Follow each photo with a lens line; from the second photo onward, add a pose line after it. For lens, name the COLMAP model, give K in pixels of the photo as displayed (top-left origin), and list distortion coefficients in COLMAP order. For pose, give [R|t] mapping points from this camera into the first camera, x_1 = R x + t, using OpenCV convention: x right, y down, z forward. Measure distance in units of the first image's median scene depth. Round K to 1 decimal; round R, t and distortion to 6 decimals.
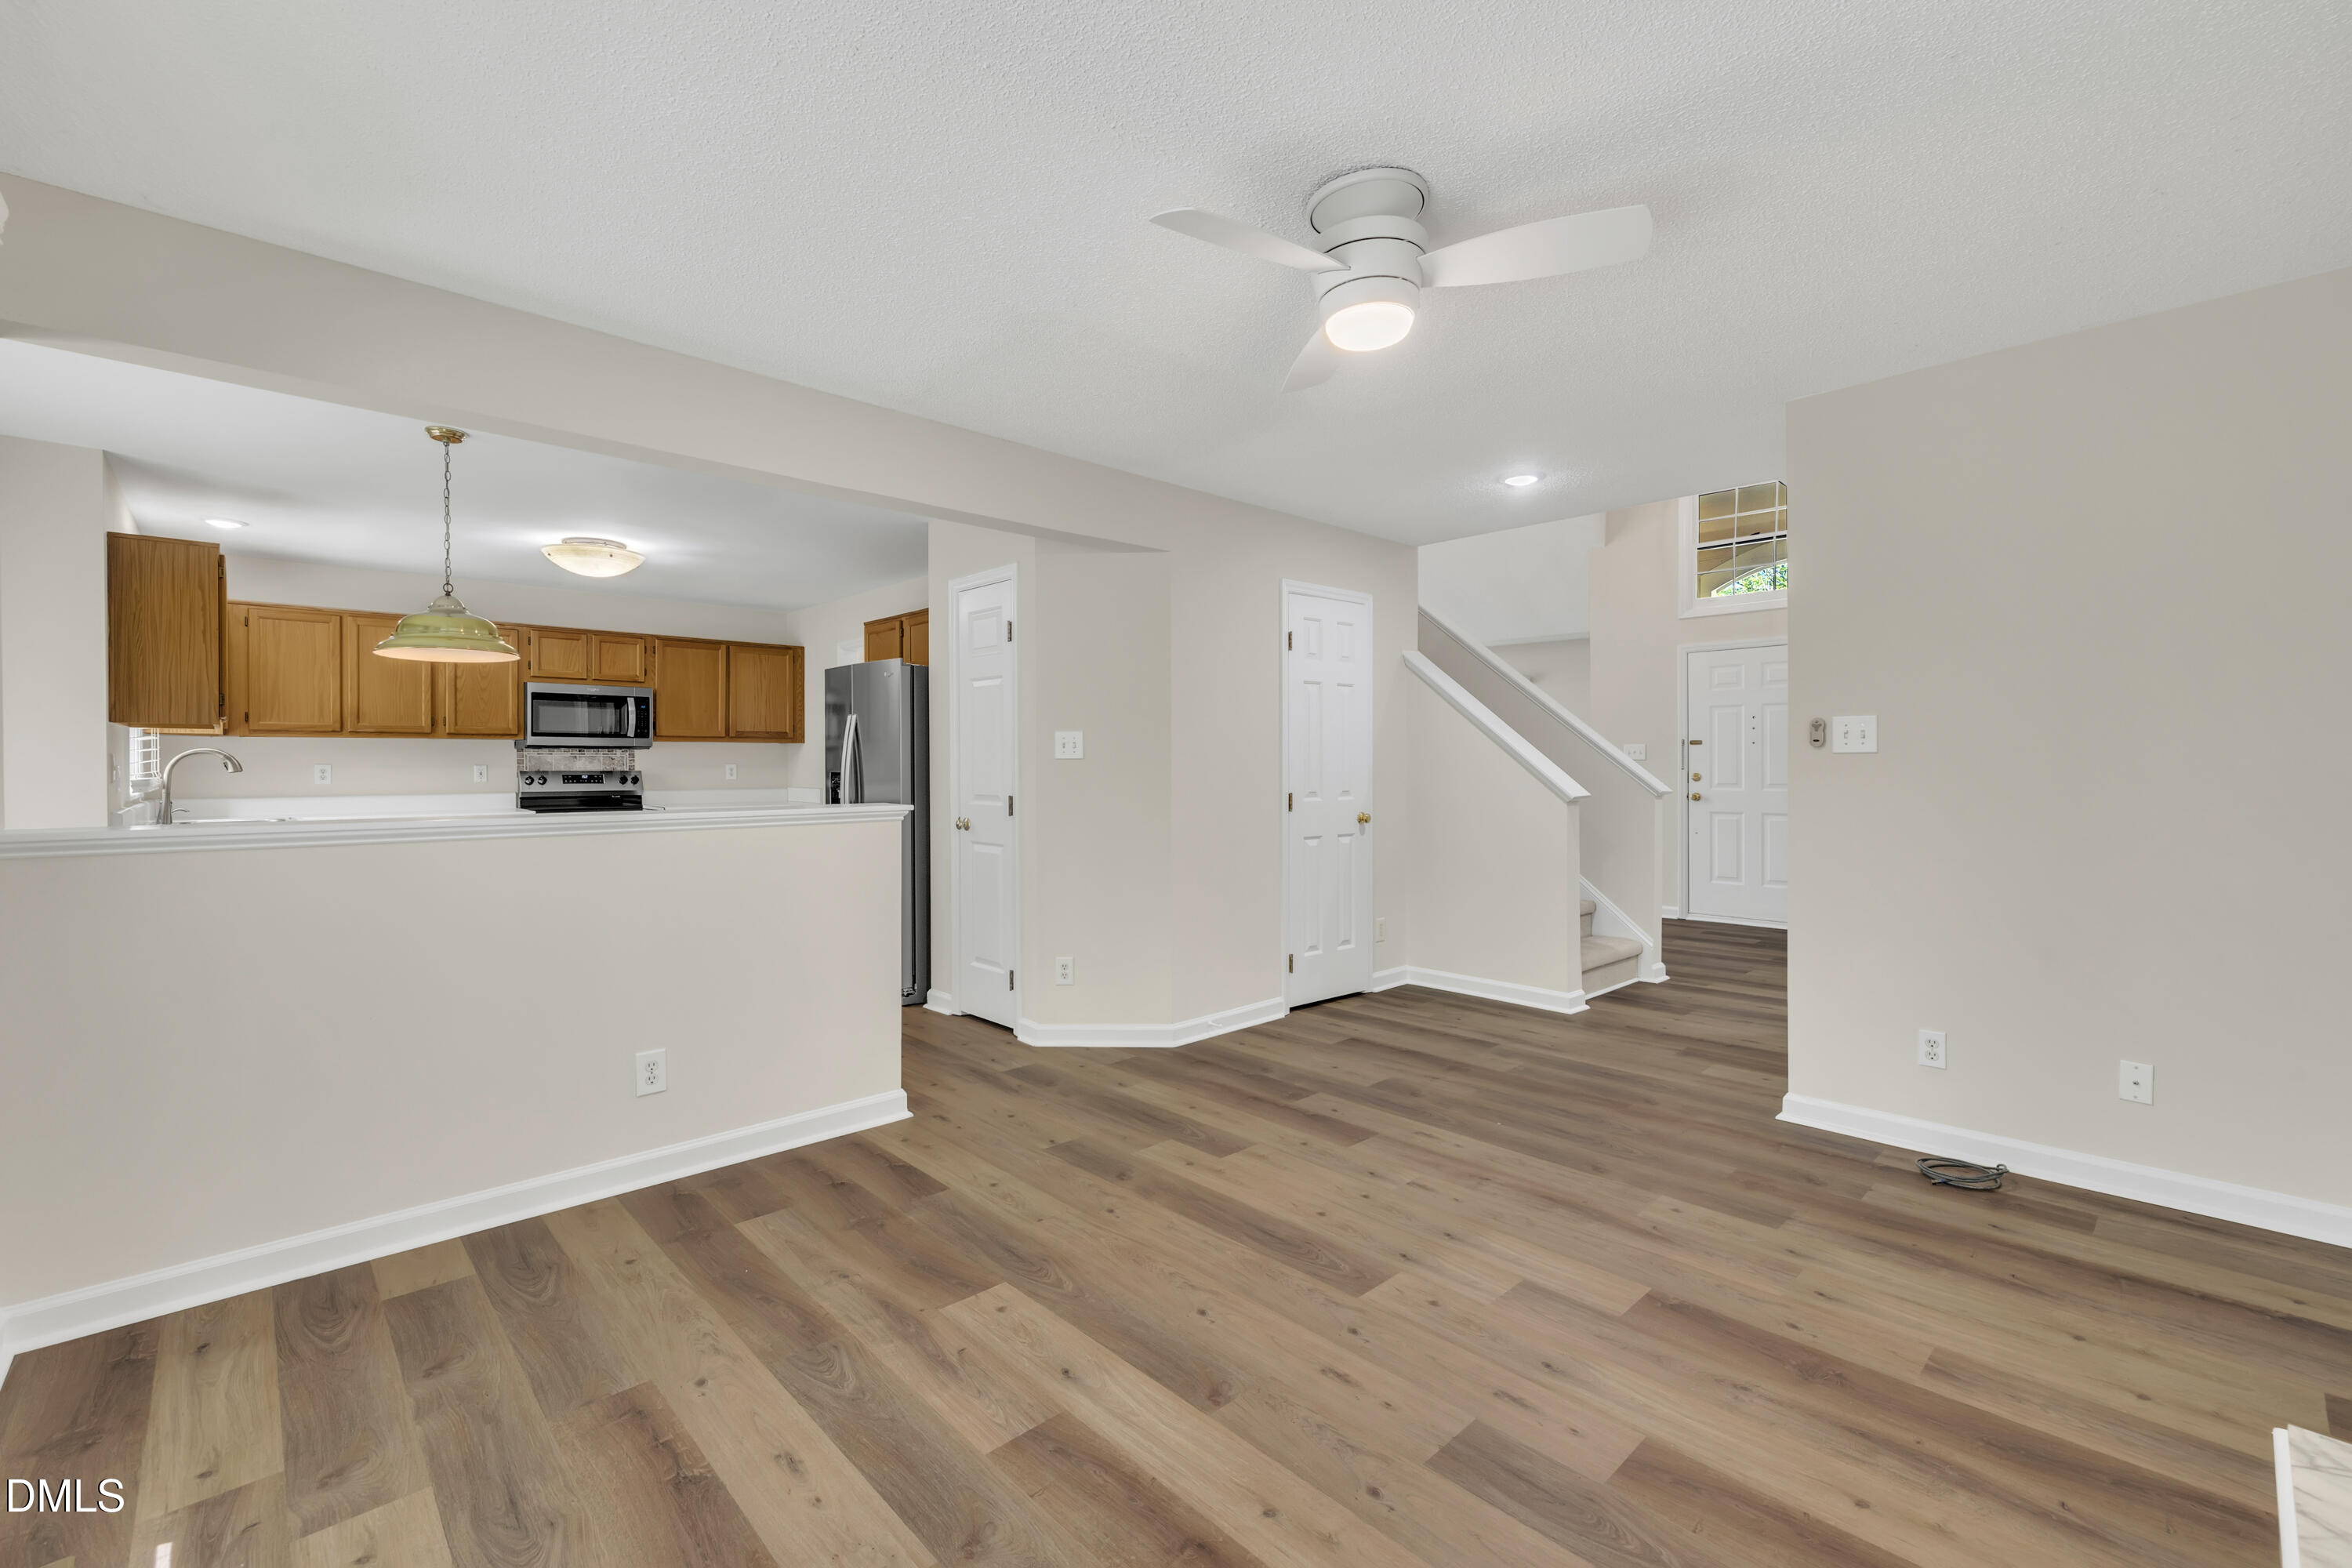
lens RADIAL K [[996.0, 0, 1167.0], [0, 996.0, 781.2], [0, 0, 1]] dist [-0.000565, 0.000092]
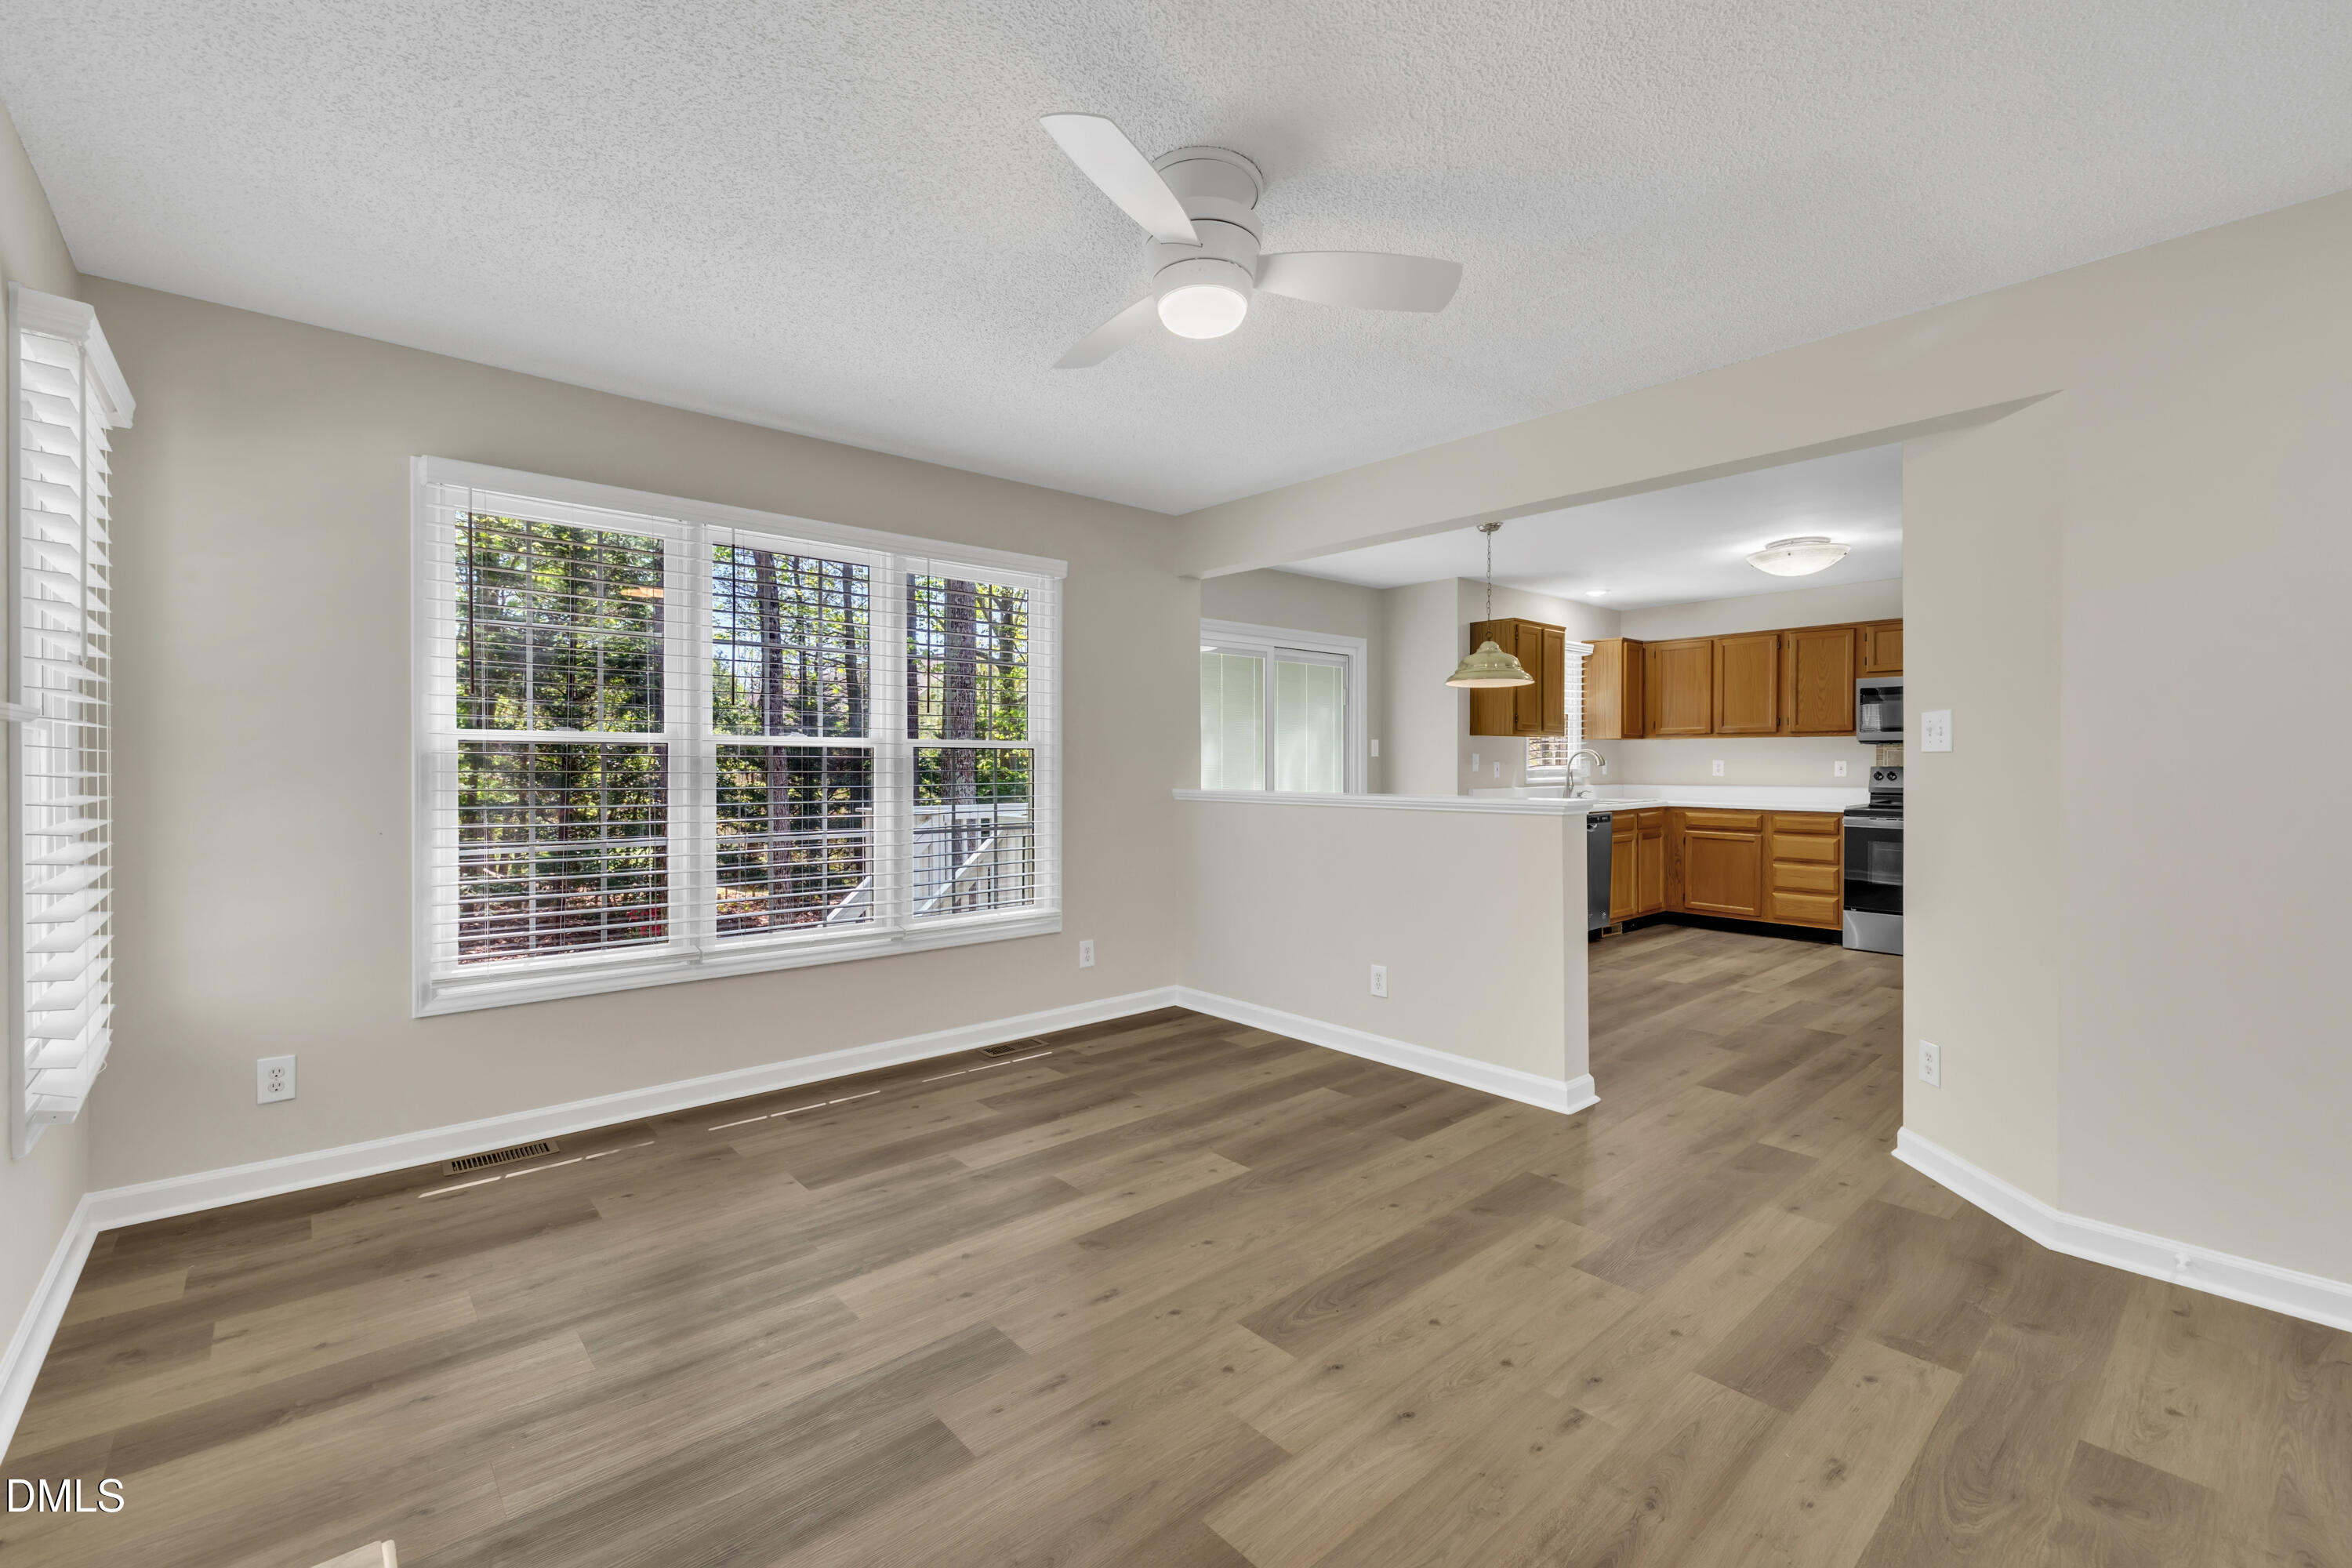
lens RADIAL K [[996.0, 0, 1172.9], [0, 996.0, 774.6], [0, 0, 1]] dist [-0.000565, 0.000092]
pose [[-0.026159, 0.015850, -0.999532, 0.895326], [-0.017052, 0.999722, 0.016299, -0.015236], [0.999512, 0.017470, -0.025881, 0.751743]]
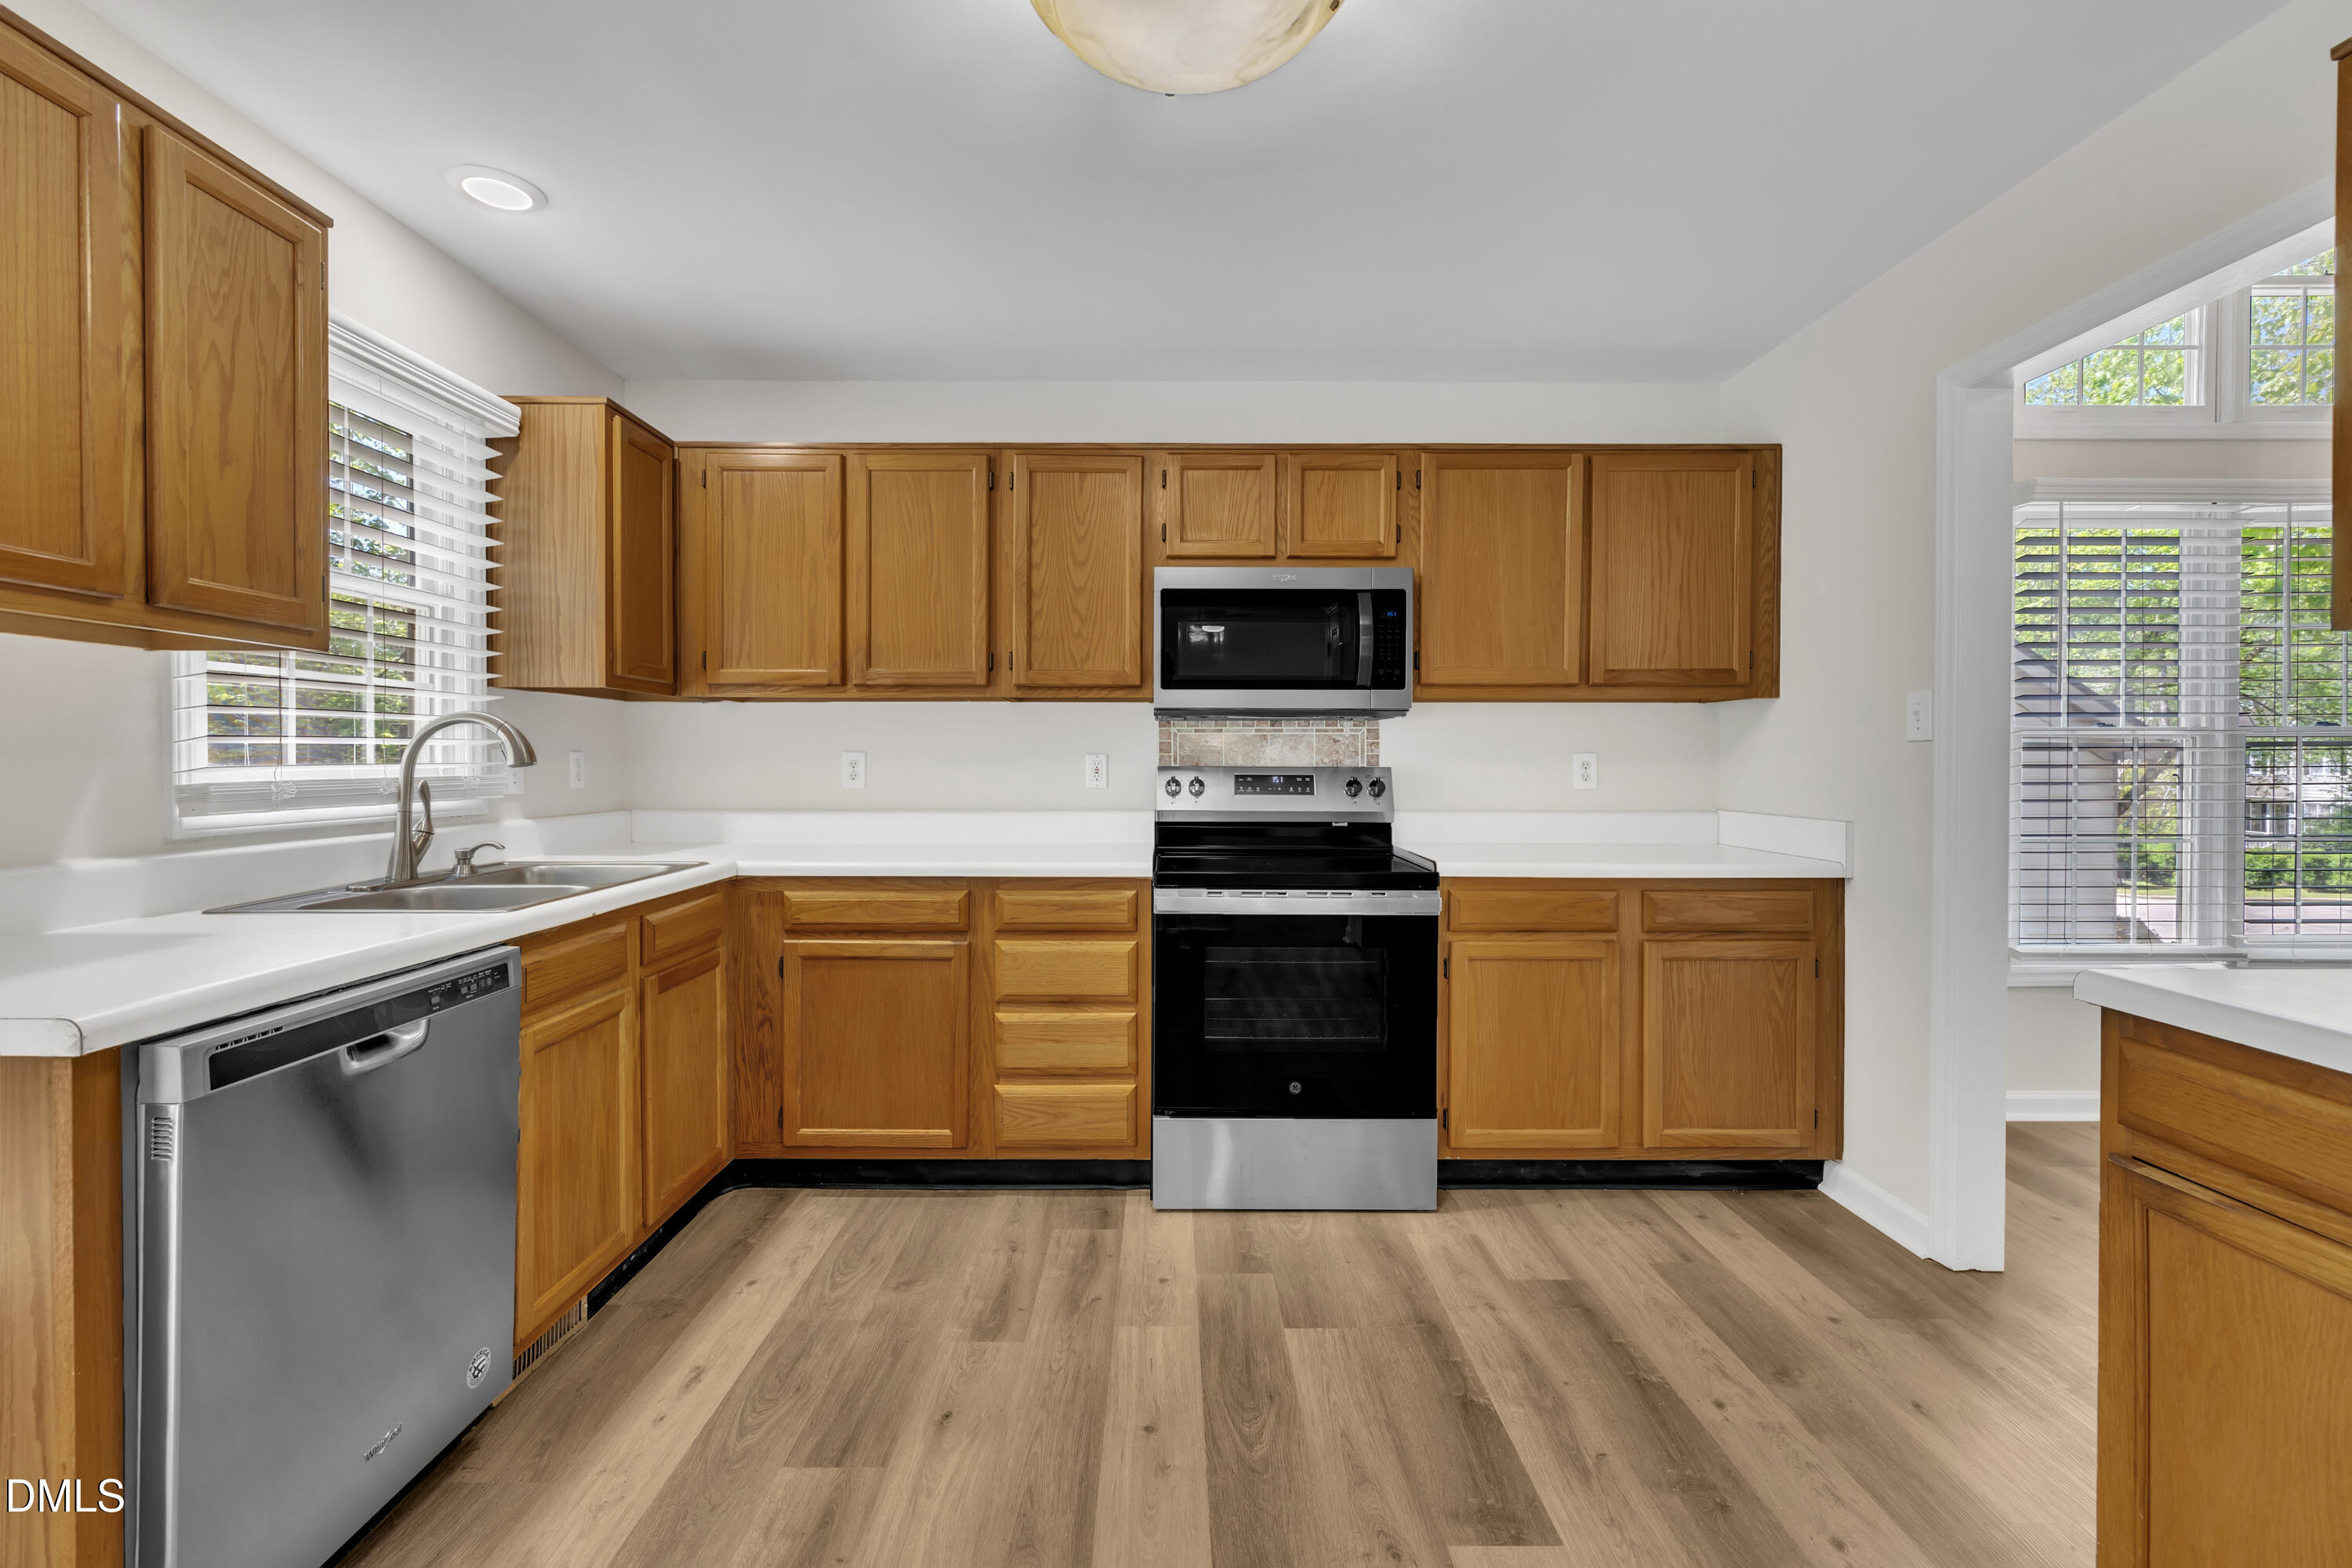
lens RADIAL K [[996.0, 0, 1174.8], [0, 996.0, 767.6], [0, 0, 1]] dist [-0.000565, 0.000092]
pose [[0.741327, 0.010164, -0.671067, -0.763149], [-0.016333, 0.999862, -0.002899, -0.019641], [0.670945, 0.013110, 0.741391, 1.539388]]
